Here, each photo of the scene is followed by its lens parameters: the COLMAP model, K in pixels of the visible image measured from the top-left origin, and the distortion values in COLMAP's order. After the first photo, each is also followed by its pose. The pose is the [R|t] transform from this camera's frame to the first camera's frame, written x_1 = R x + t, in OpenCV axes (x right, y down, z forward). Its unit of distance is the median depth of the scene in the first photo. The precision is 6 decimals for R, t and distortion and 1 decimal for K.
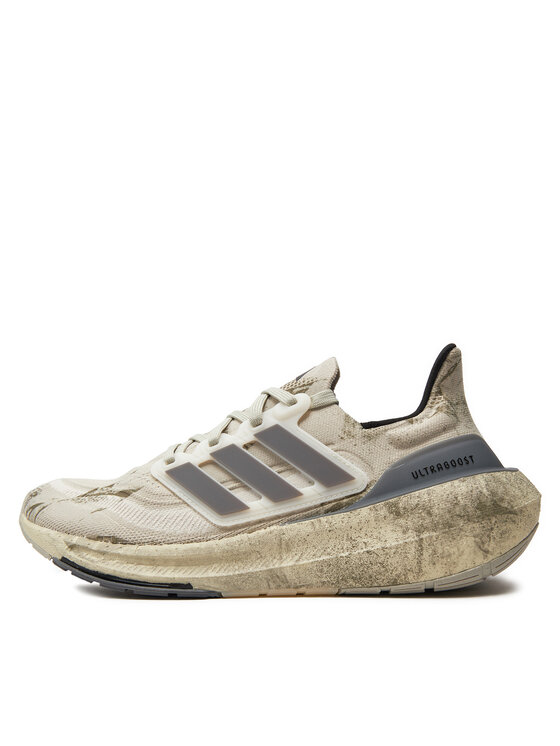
lens RADIAL K [[832.9, 0, 280.0], [0, 832.9, 373.0], [0, 0, 1]] dist [0.002292, -0.018819]
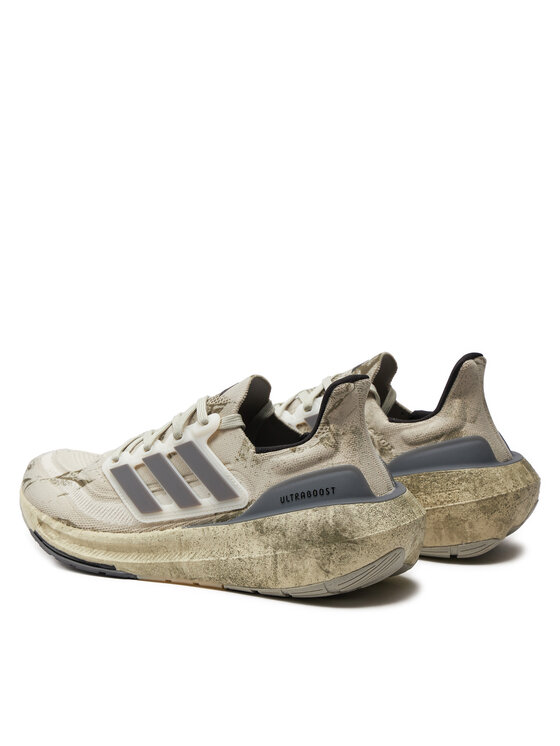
lens RADIAL K [[2196.0, 0, 280.0], [0, 2196.0, 373.0], [0, 0, 1]] dist [1.114602, -0.292274]
pose [[0.894439, 0.088503, -0.438344, 1.524936], [0.041382, 0.959634, 0.278191, -0.927059], [0.445271, -0.266964, 0.854672, -1.636798]]
